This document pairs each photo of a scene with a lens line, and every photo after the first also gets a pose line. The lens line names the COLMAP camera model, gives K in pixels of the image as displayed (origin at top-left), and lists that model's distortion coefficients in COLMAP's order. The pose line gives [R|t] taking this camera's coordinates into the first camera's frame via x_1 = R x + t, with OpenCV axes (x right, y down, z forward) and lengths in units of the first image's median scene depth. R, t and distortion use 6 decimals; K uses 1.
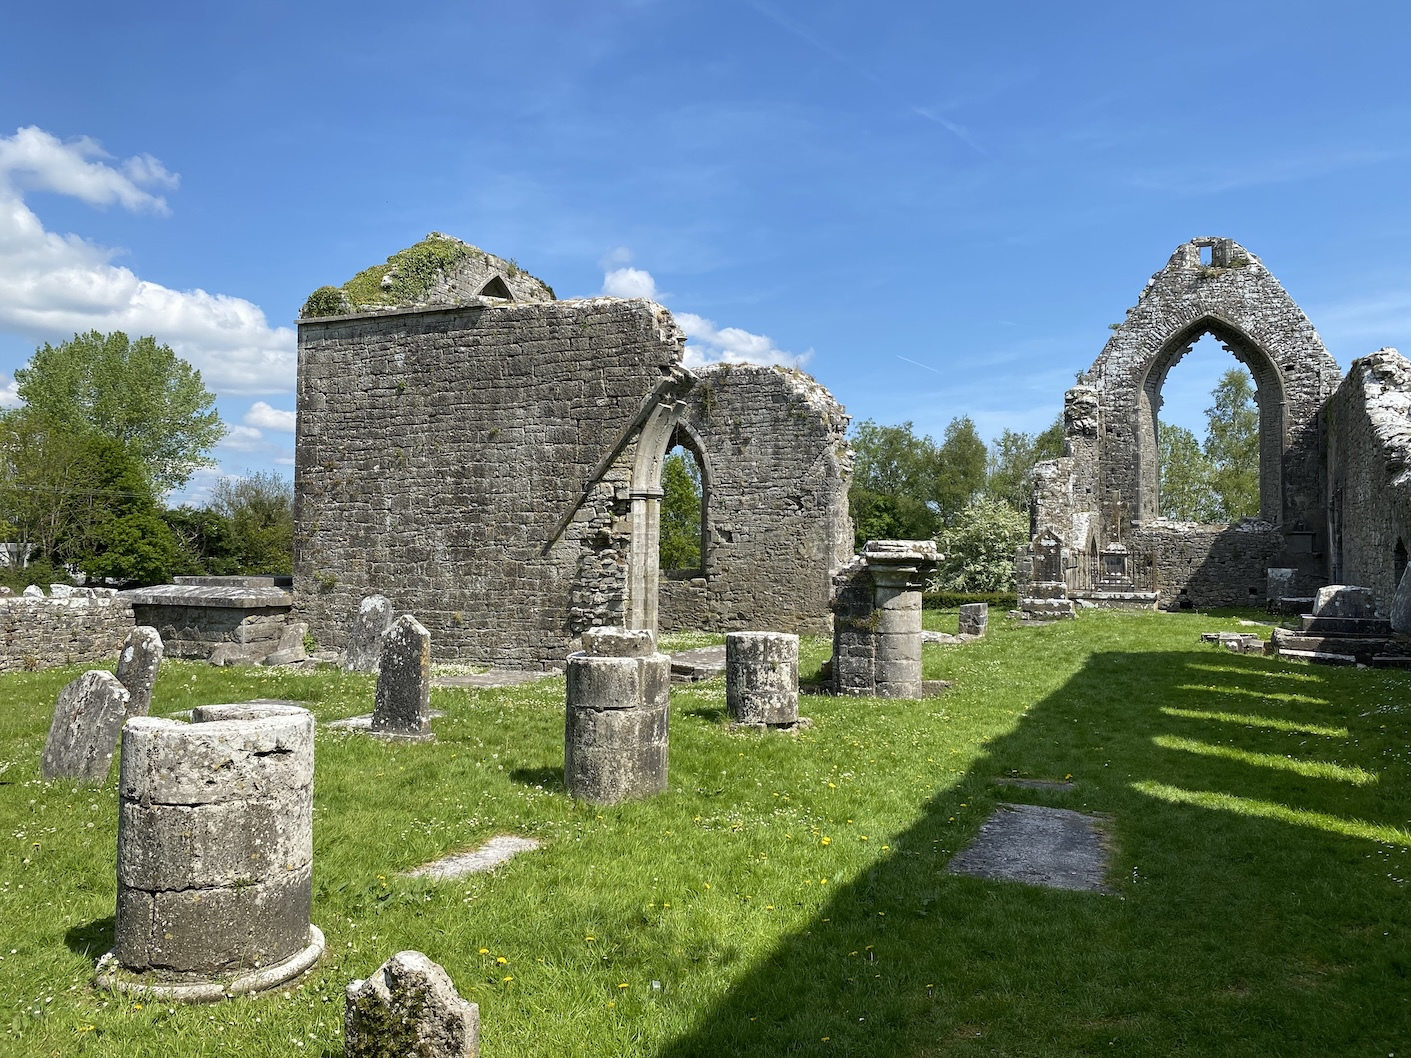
lens RADIAL K [[1068.2, 0, 705.5], [0, 1068.2, 529.0], [0, 0, 1]] dist [-0.007125, -0.004228]
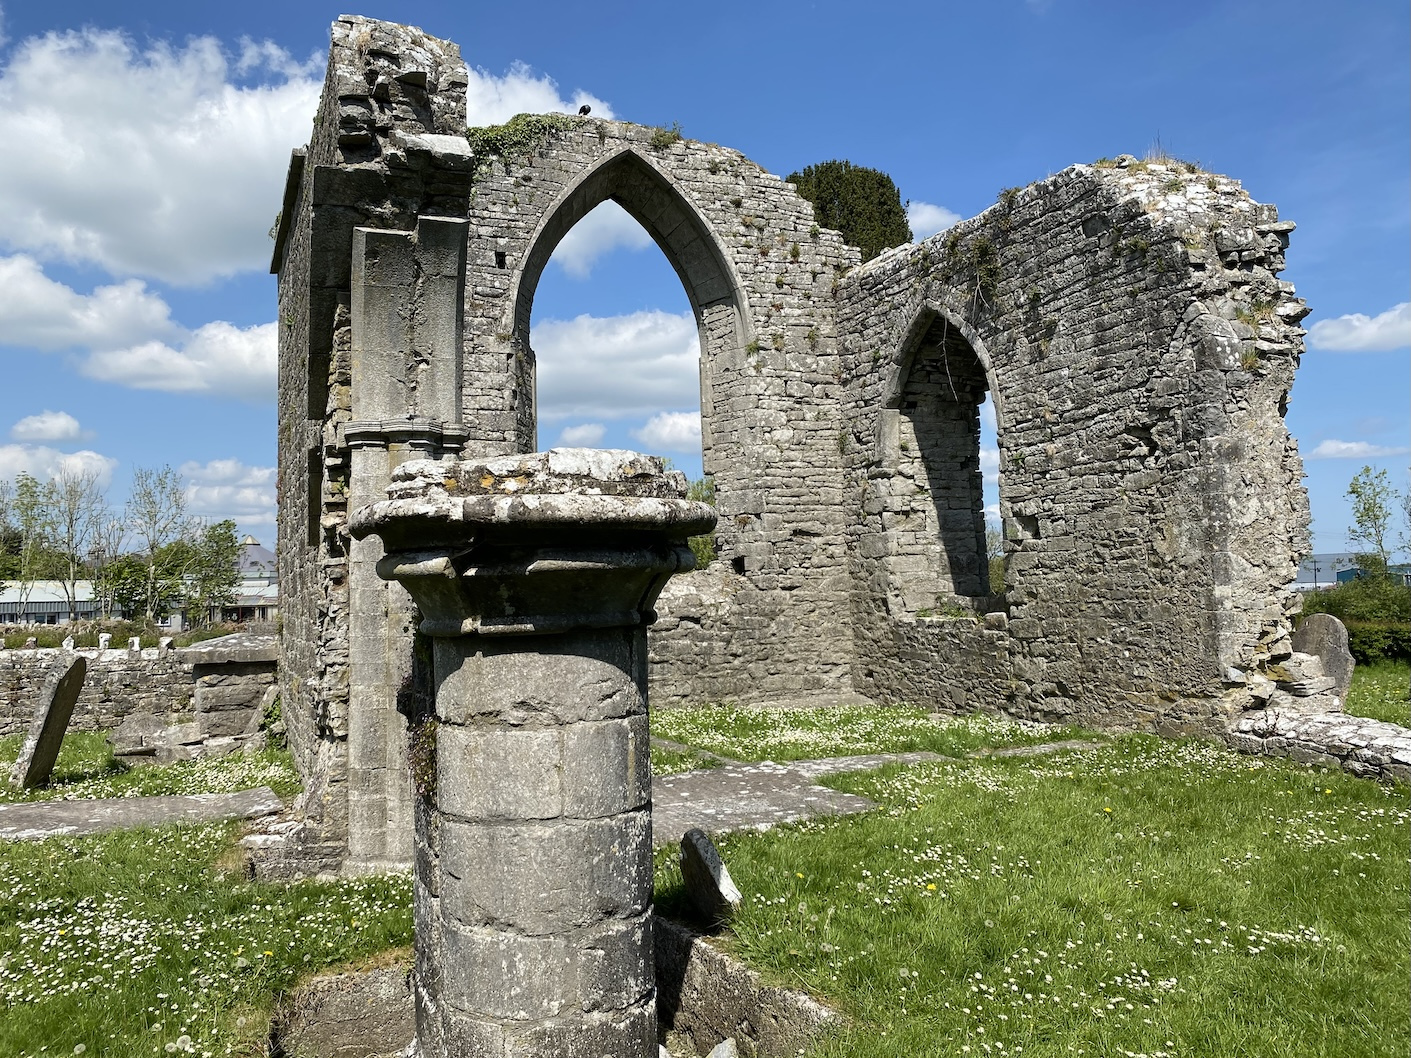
lens RADIAL K [[1068.2, 0, 705.5], [0, 1068.2, 529.0], [0, 0, 1]] dist [-0.007125, -0.004228]
pose [[0.721605, -0.072223, -0.688527, 0.258582], [0.046751, 0.997357, -0.055621, 0.029122], [0.690724, 0.007947, 0.723074, 0.545766]]
